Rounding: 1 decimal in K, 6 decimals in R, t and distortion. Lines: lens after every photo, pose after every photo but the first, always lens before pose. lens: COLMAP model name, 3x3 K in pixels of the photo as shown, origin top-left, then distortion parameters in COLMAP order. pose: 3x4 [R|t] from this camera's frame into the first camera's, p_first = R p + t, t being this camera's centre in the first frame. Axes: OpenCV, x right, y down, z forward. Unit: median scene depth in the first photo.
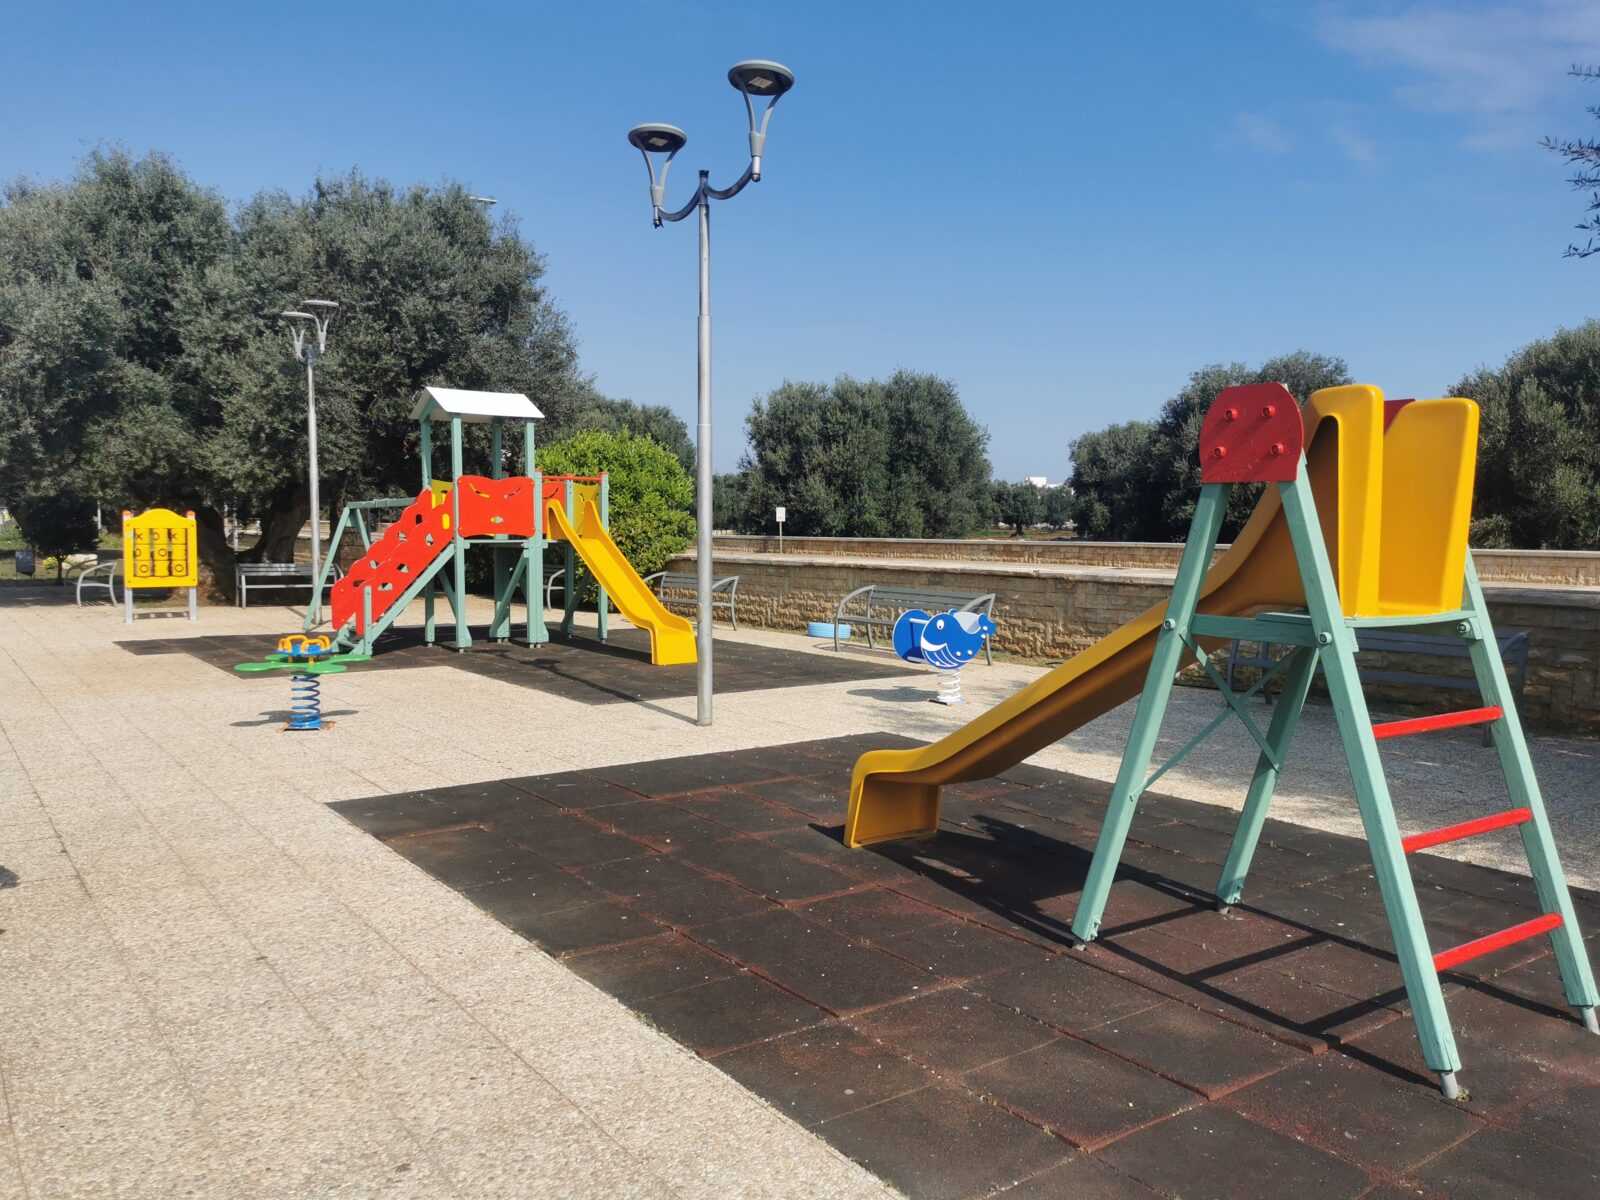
lens RADIAL K [[1220.7, 0, 800.0], [0, 1220.7, 600.0], [0, 0, 1]] dist [0.067126, -0.074989]
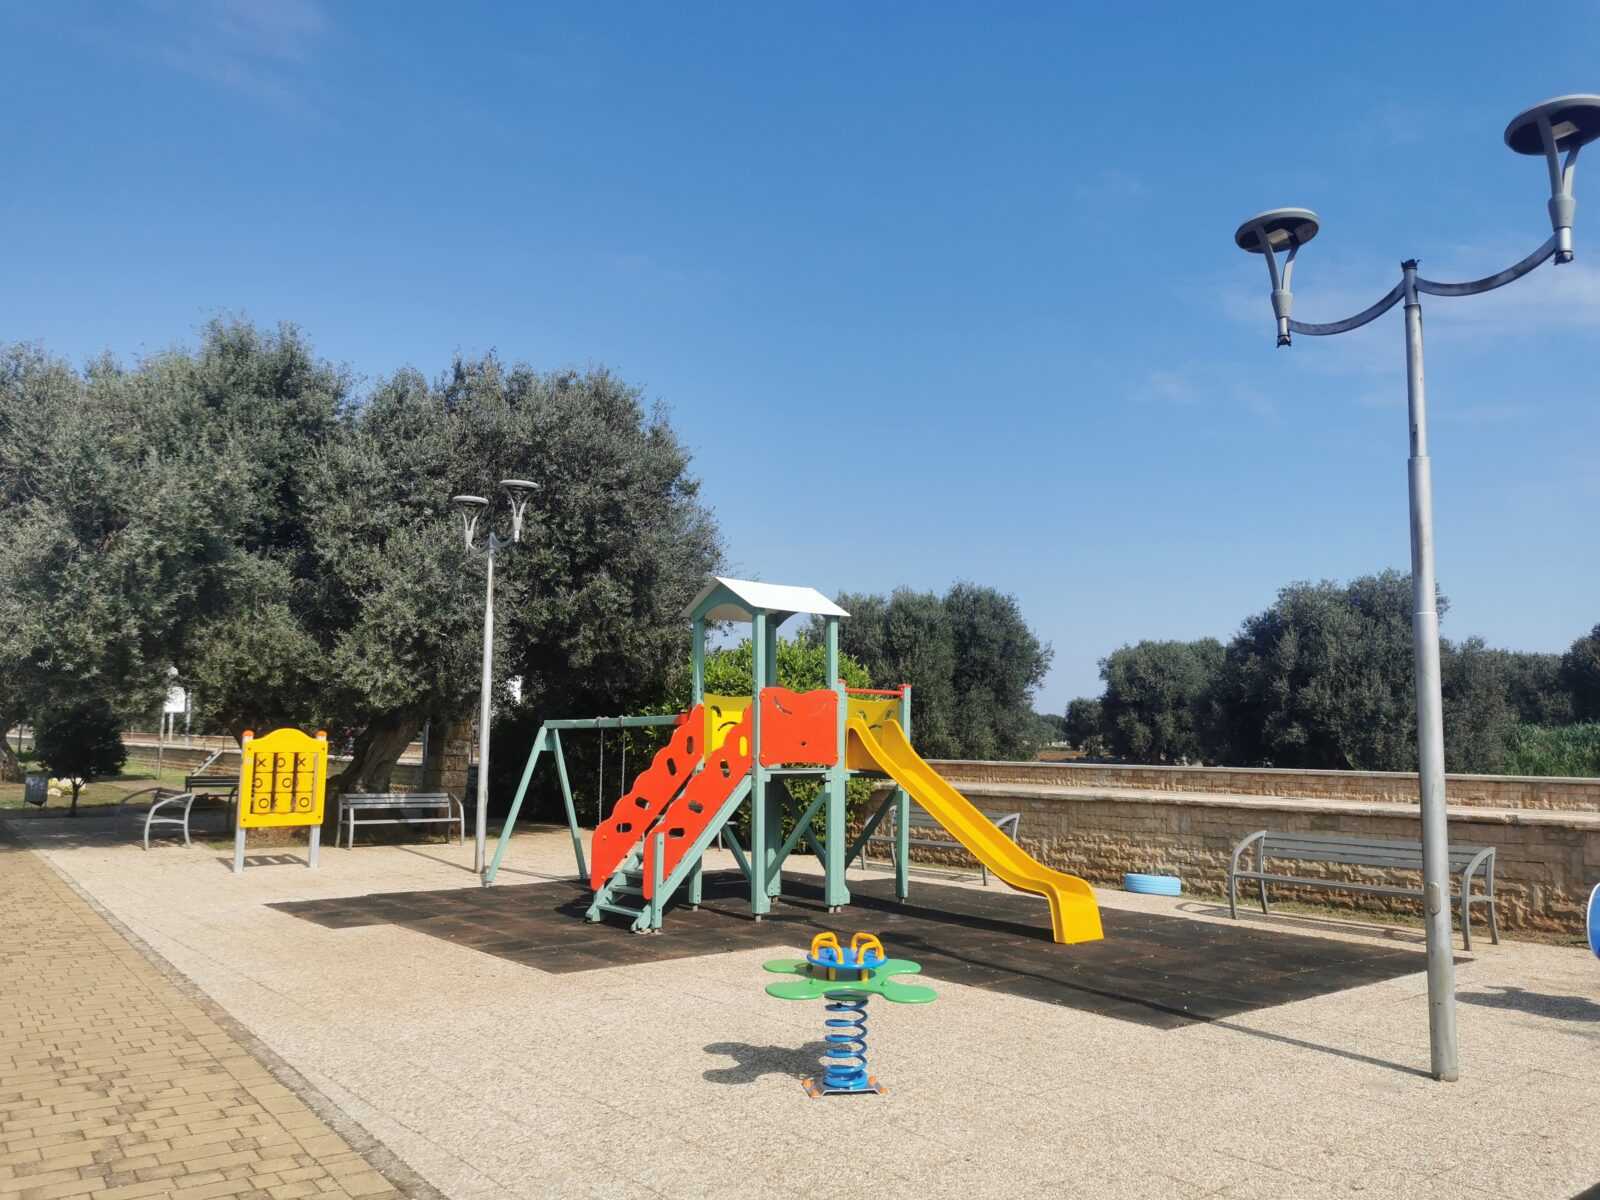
lens RADIAL K [[1220.7, 0, 800.0], [0, 1220.7, 600.0], [0, 0, 1]] dist [0.067126, -0.074989]
pose [[0.998563, 0.011097, 0.052436, -0.213037], [-0.001679, 0.984326, -0.176349, -0.013583], [-0.053571, 0.176008, 0.982930, 0.161253]]
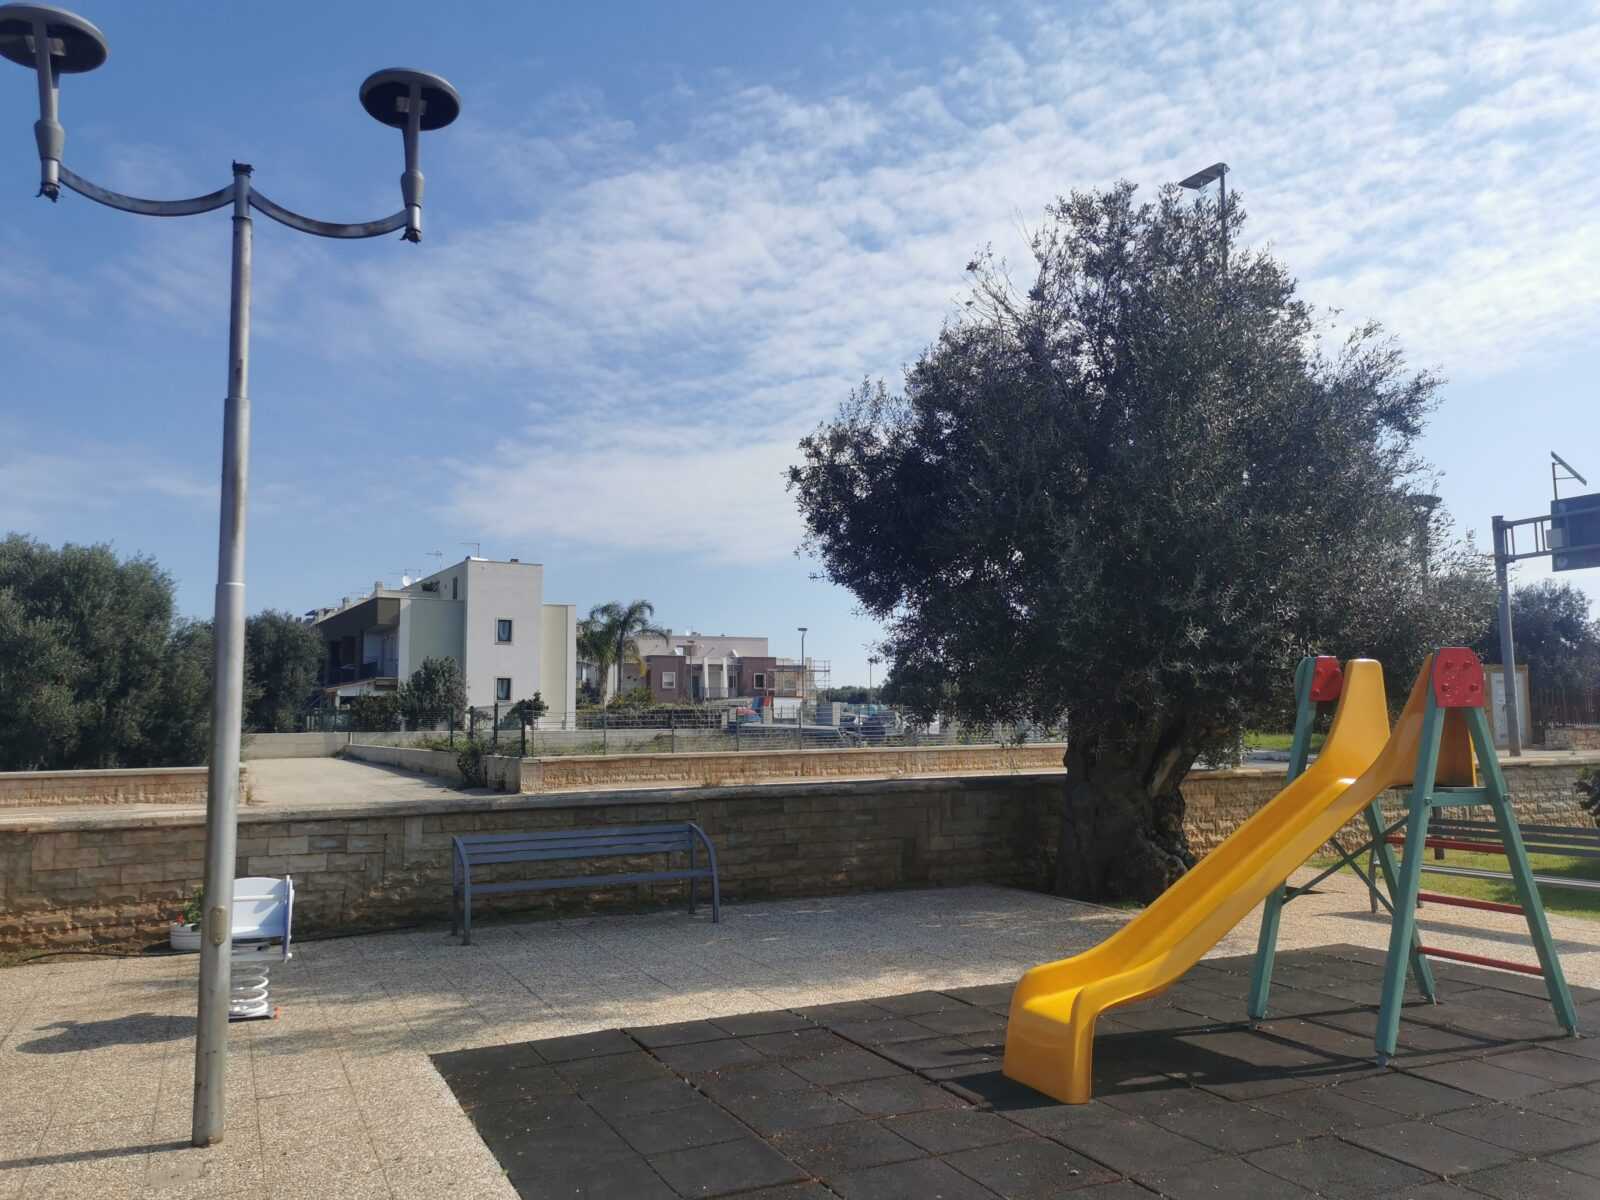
lens RADIAL K [[1220.7, 0, 800.0], [0, 1220.7, 600.0], [0, 0, 1]] dist [0.067126, -0.074989]
pose [[0.188877, 0.092185, 0.977664, -0.272301], [0.079756, 0.990855, -0.108837, -0.024283], [-0.978757, 0.098531, 0.179797, 0.297372]]
